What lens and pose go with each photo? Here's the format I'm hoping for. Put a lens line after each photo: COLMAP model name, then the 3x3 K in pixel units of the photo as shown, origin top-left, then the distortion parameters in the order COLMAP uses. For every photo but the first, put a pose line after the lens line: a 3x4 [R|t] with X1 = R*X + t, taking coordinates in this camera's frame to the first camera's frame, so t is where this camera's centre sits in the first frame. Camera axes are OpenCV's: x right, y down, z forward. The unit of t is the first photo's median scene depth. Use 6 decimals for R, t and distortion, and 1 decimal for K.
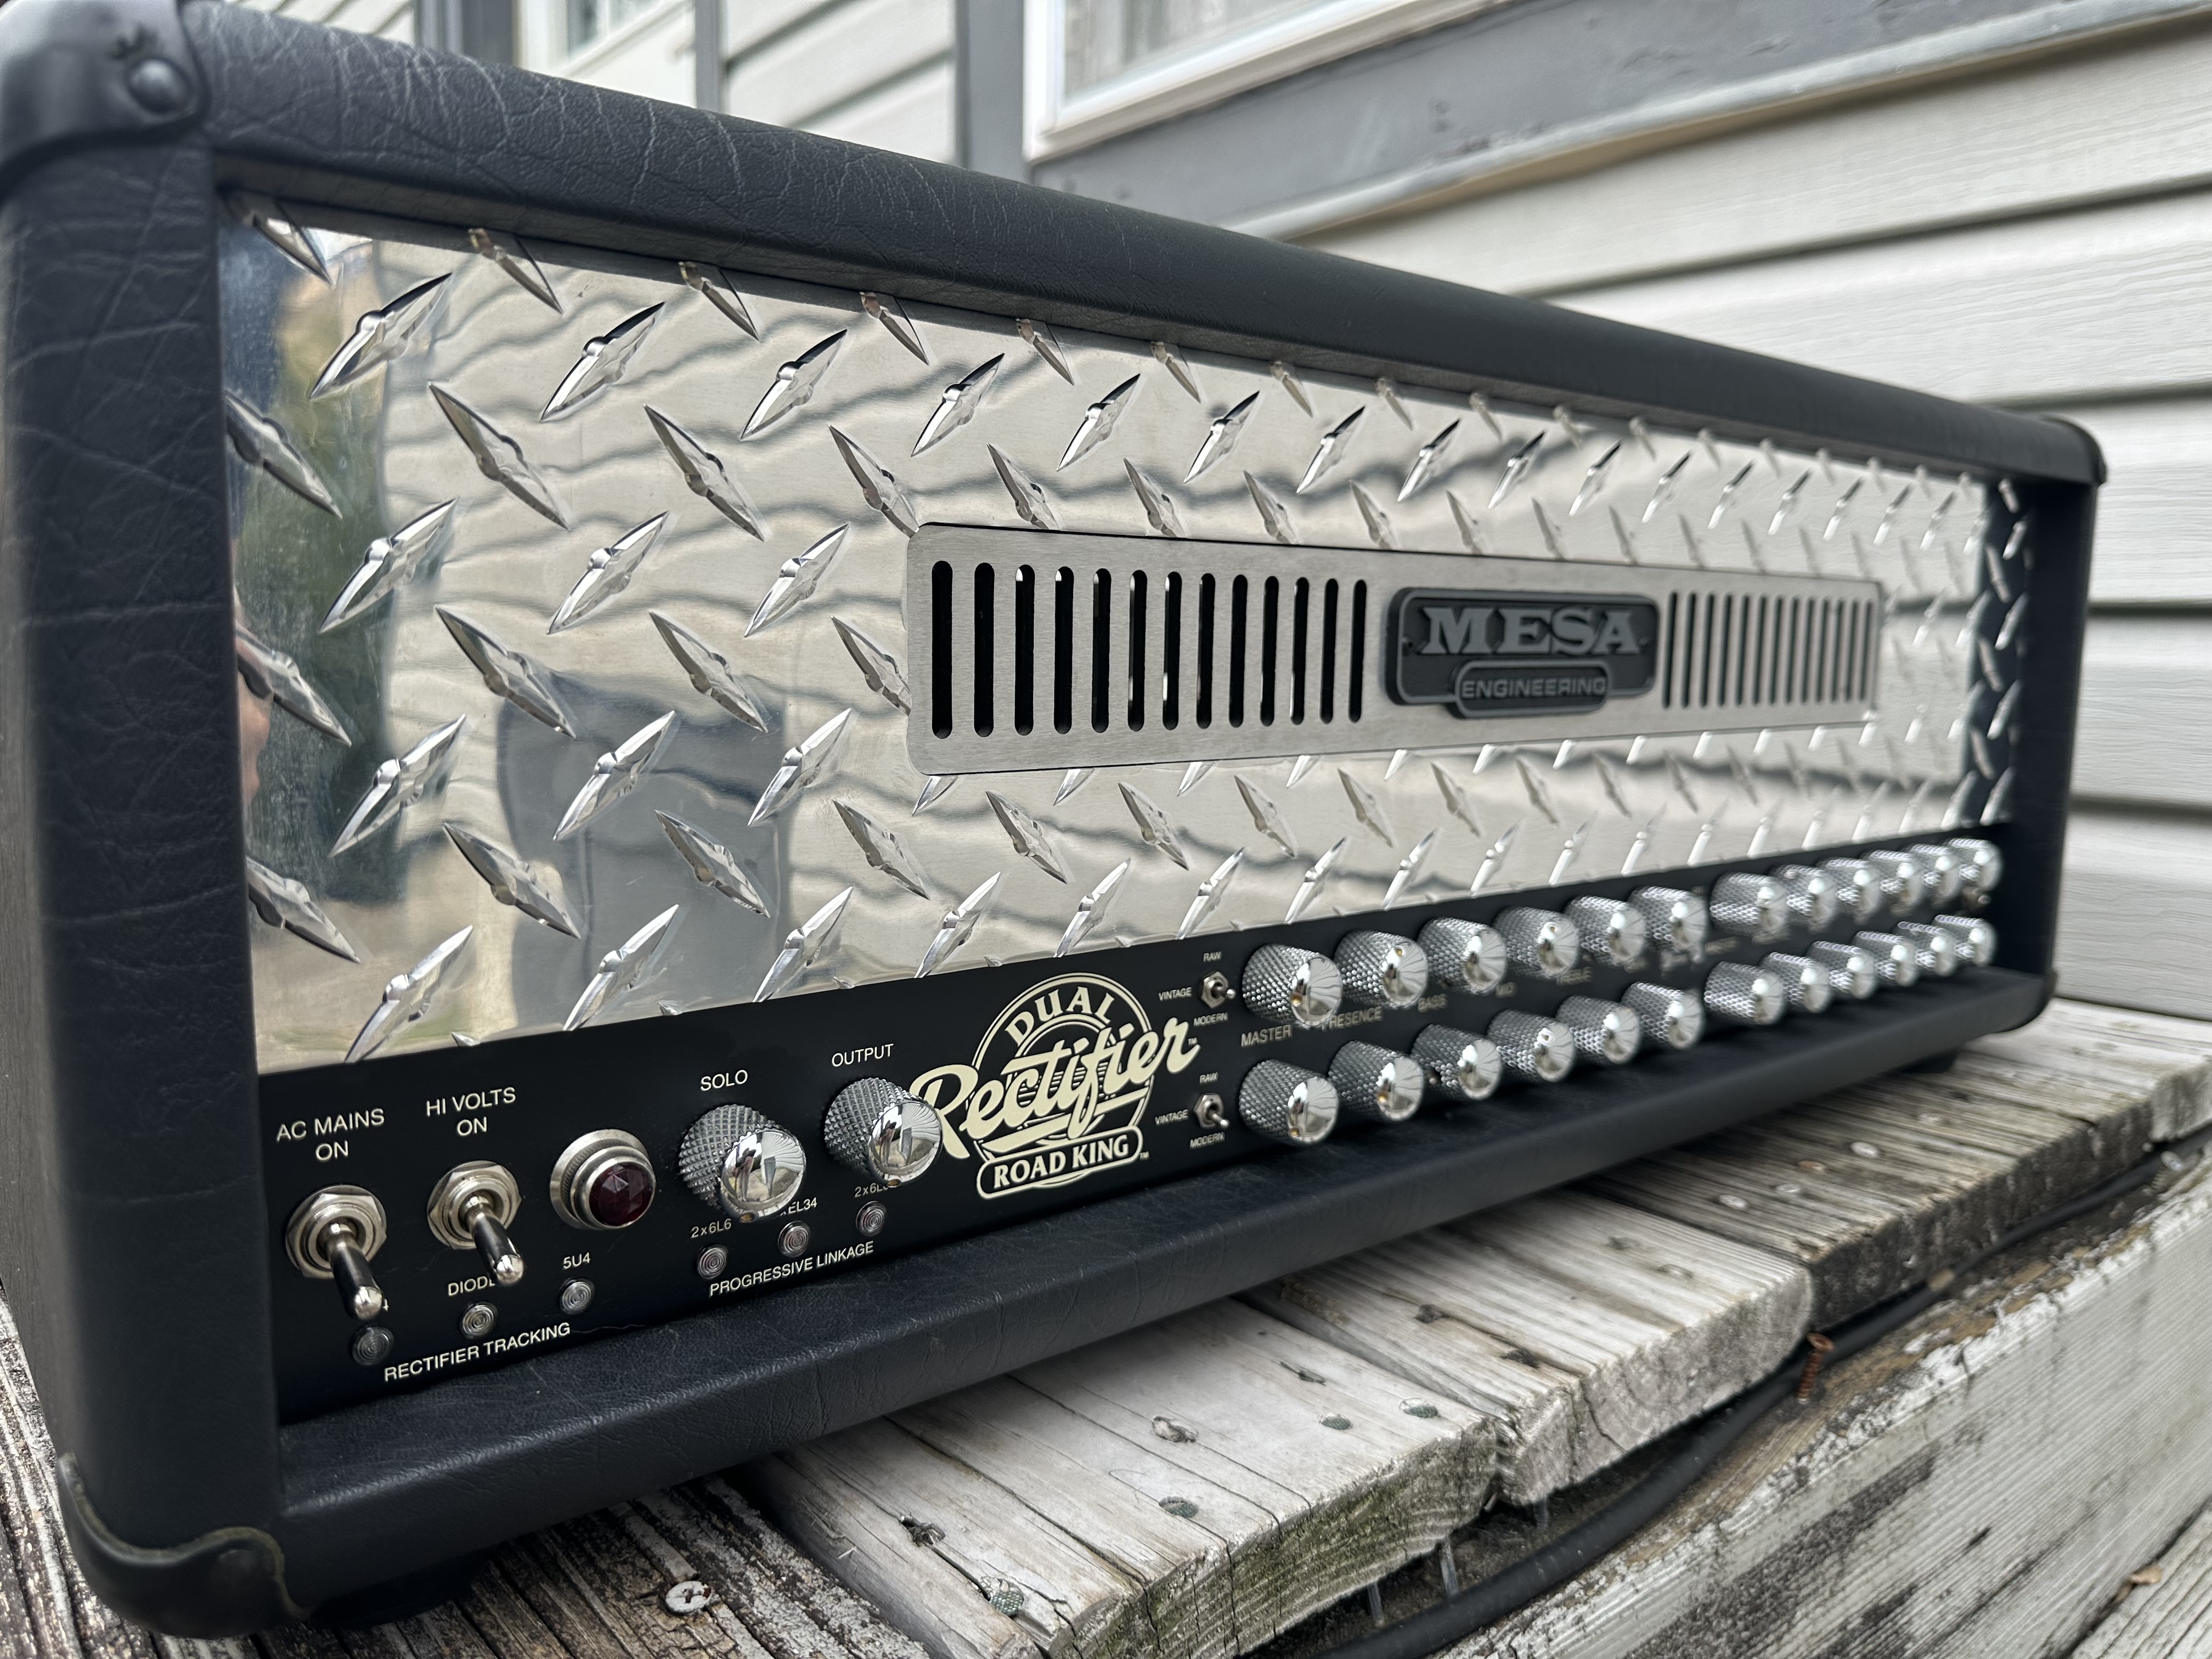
lens RADIAL K [[1599.5, 0, 1108.5], [0, 1599.5, 830.3], [0, 0, 1]] dist [-0.007675, -0.010221]
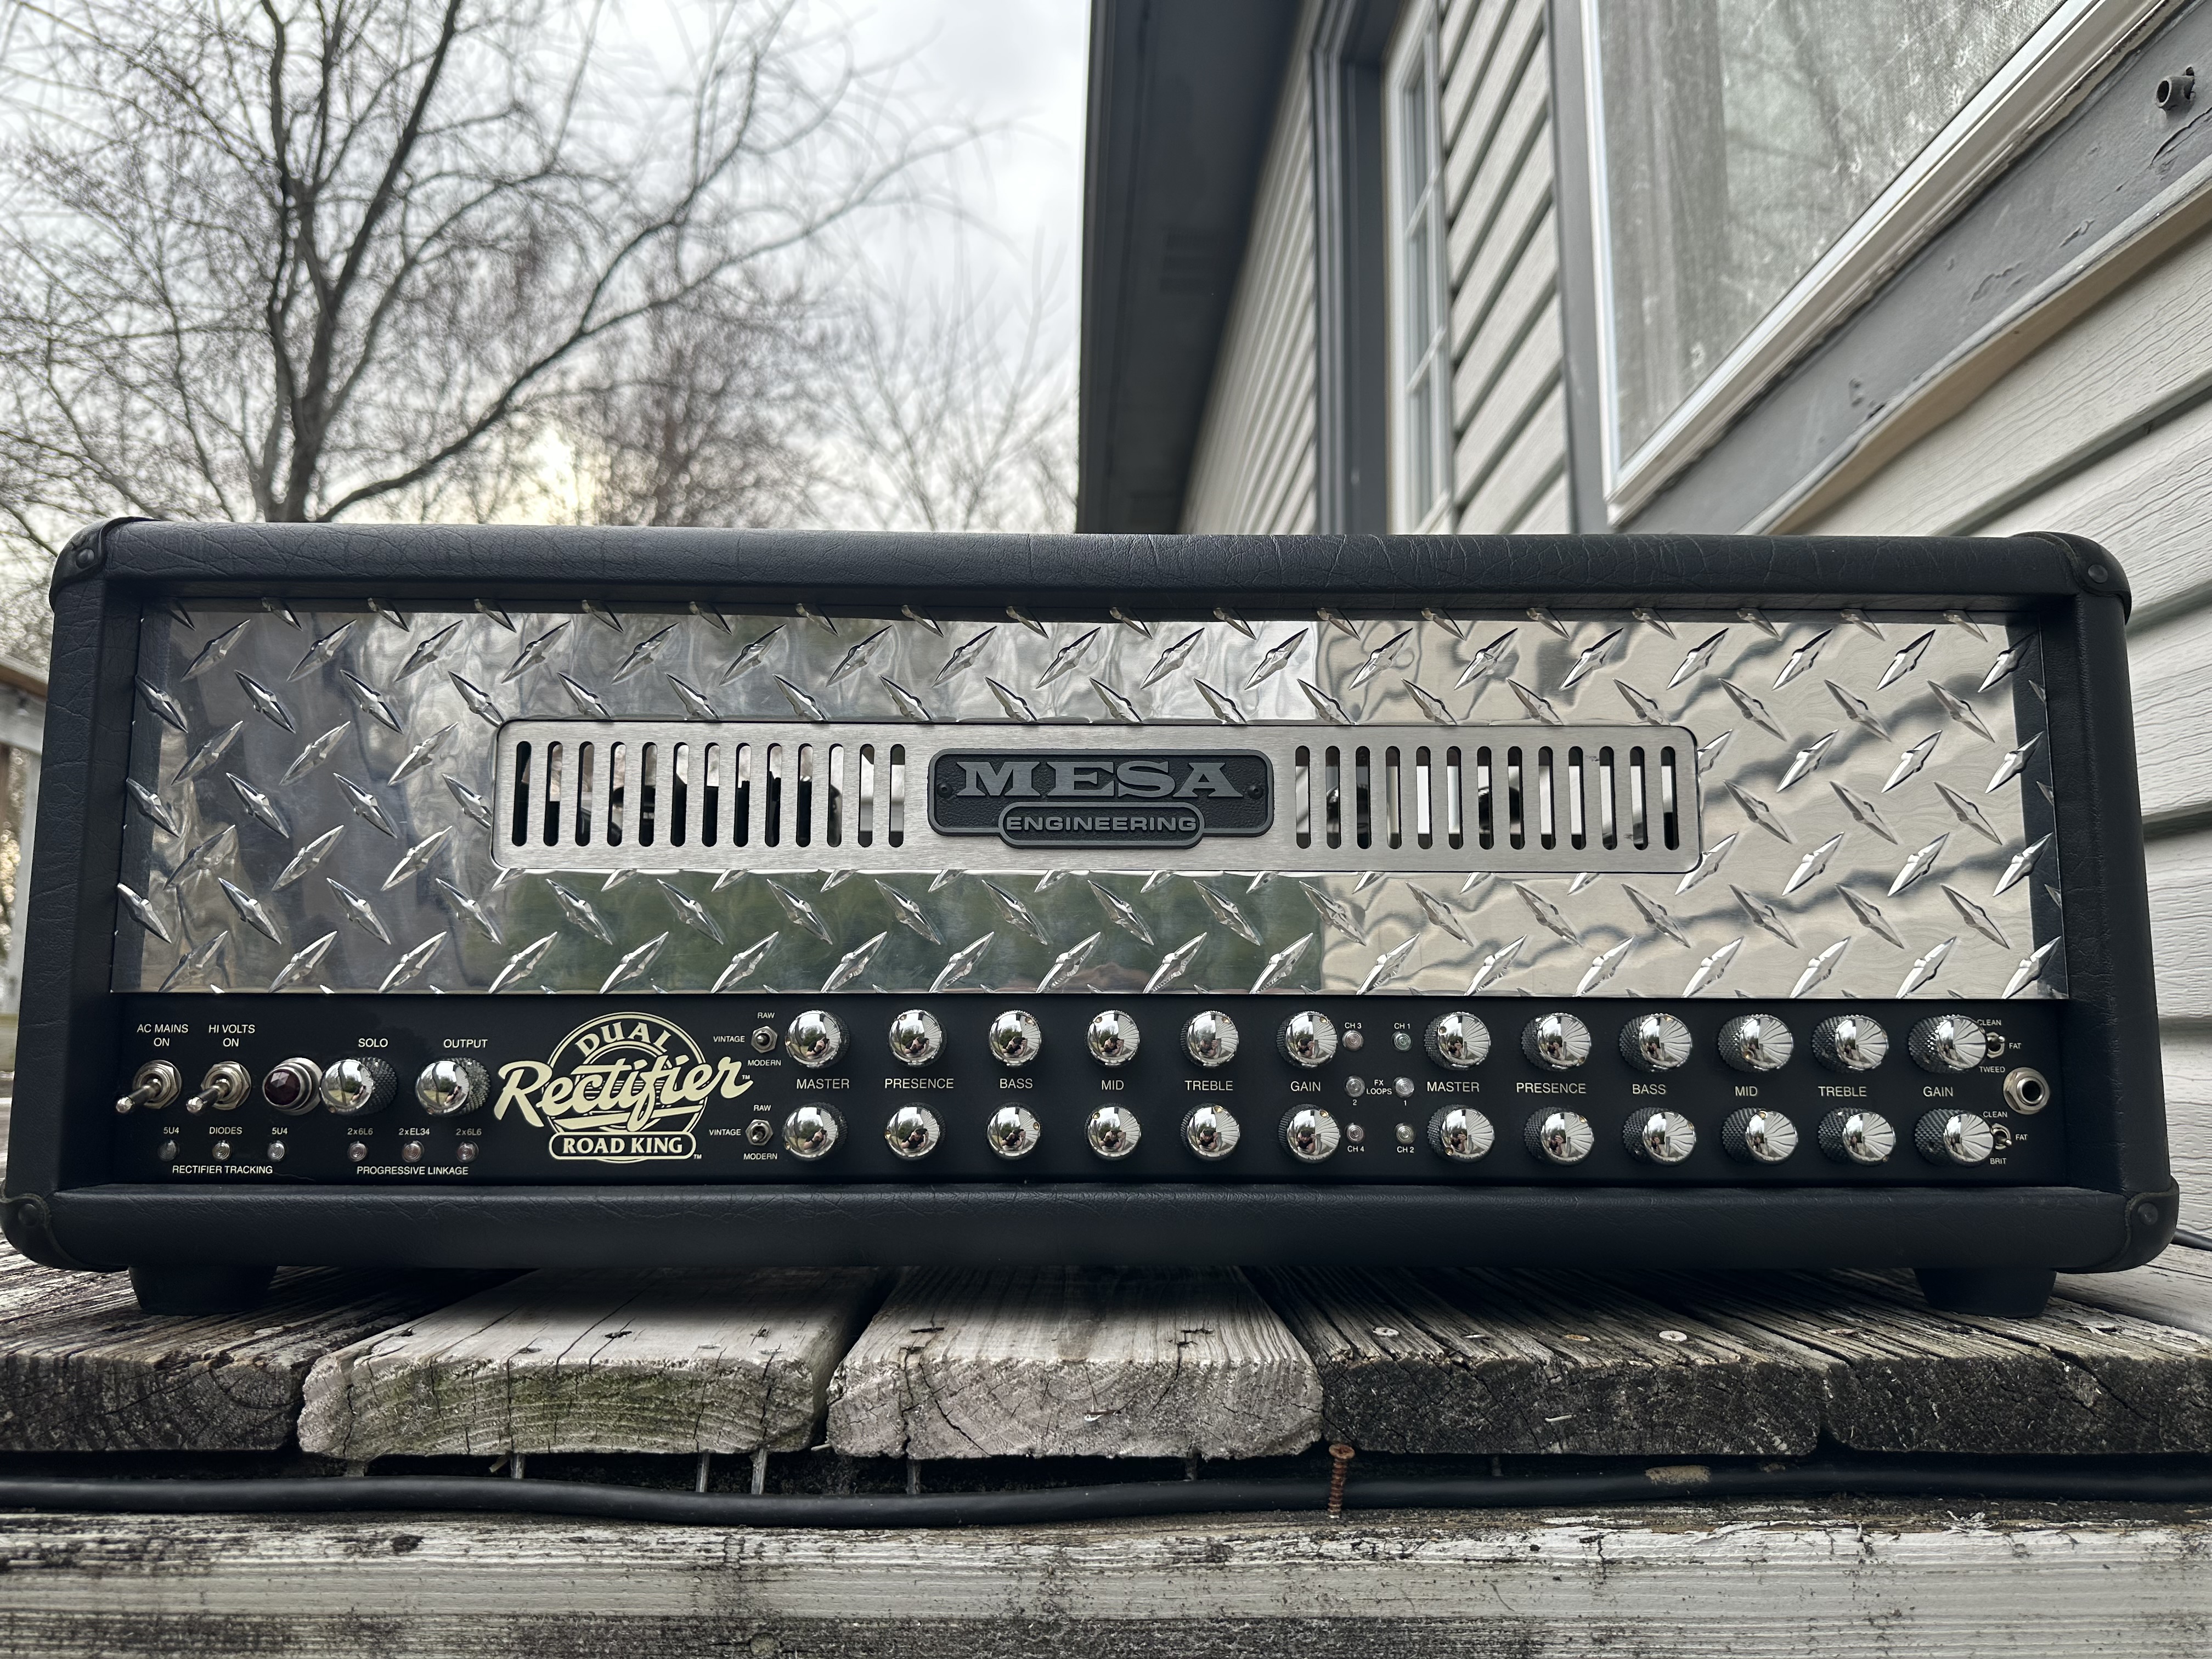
lens RADIAL K [[1599.5, 0, 1113.1], [0, 1599.5, 823.6], [0, 0, 1]] dist [-0.007675, -0.010221]
pose [[0.790142, -0.101558, -0.604451, 1.191536], [-0.065714, 0.966456, -0.248283, 0.248272], [0.609391, 0.235899, 0.756964, 0.102478]]
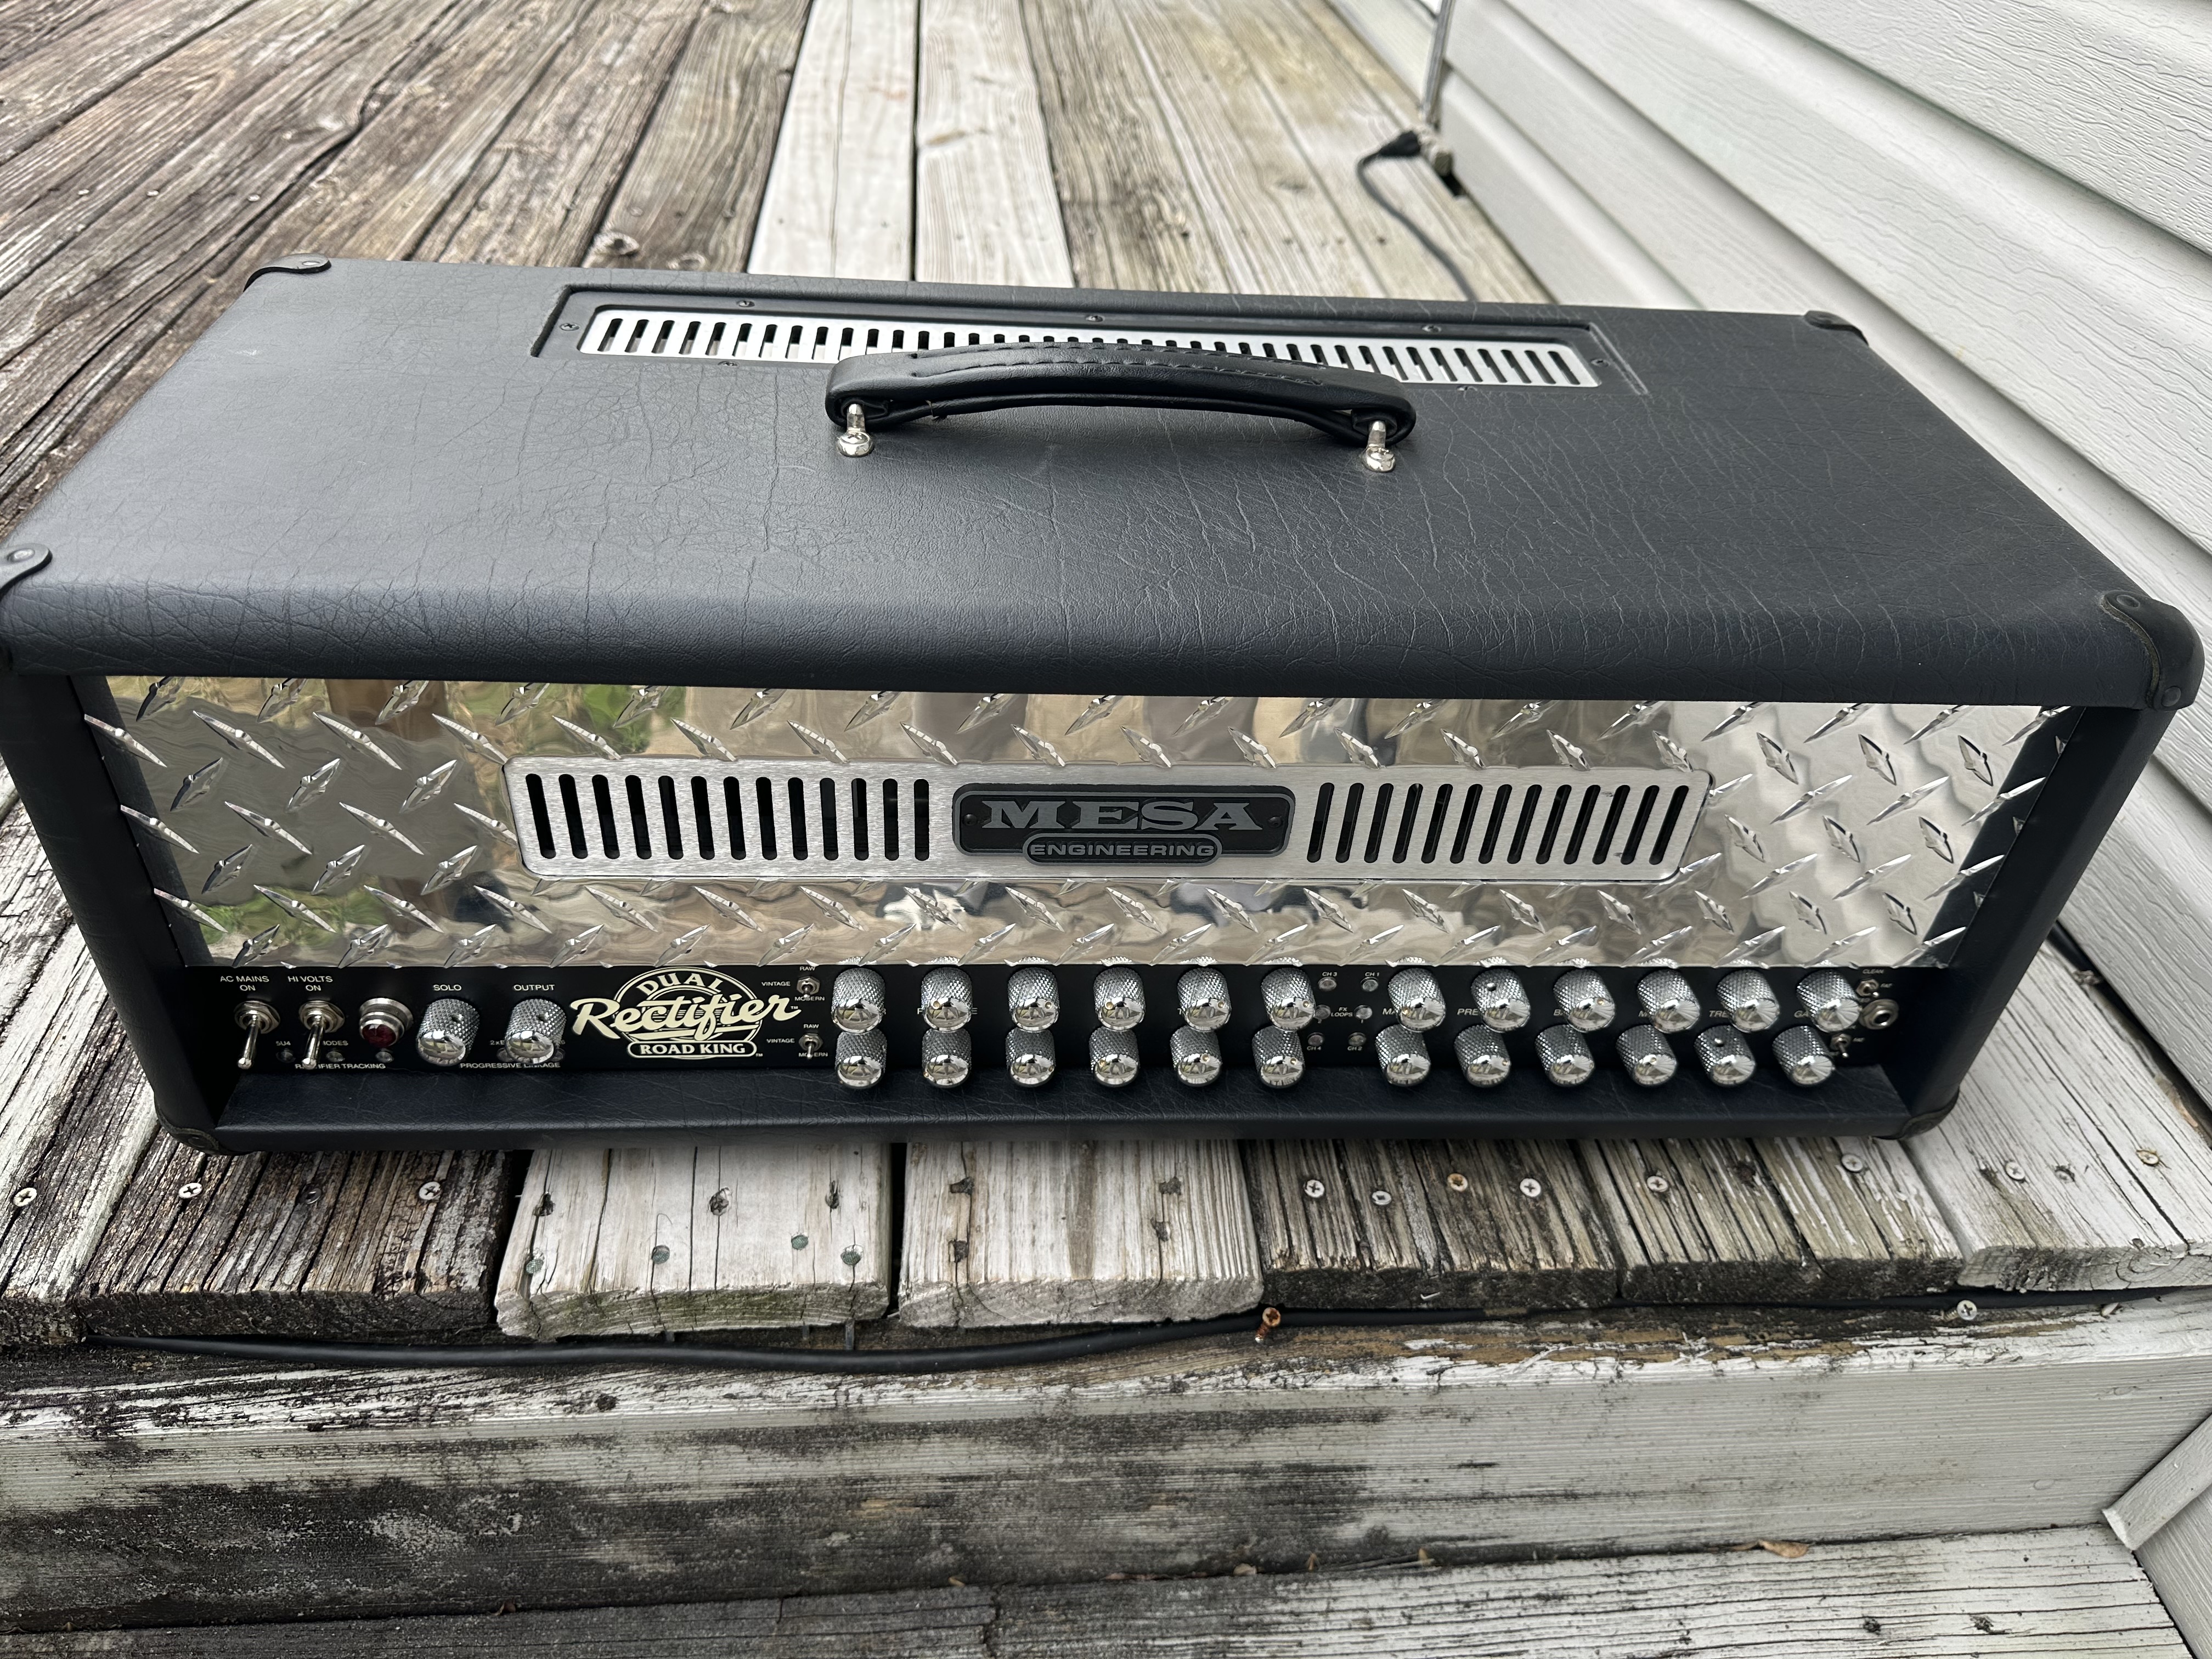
lens RADIAL K [[1599.5, 0, 1121.2], [0, 1599.5, 815.0], [0, 0, 1]] dist [-0.007675, -0.010221]
pose [[0.818729, 0.380970, -0.429587, 0.939983], [-0.125860, 0.849054, 0.513095, -0.893670], [0.560216, -0.366018, 0.743094, 0.091173]]
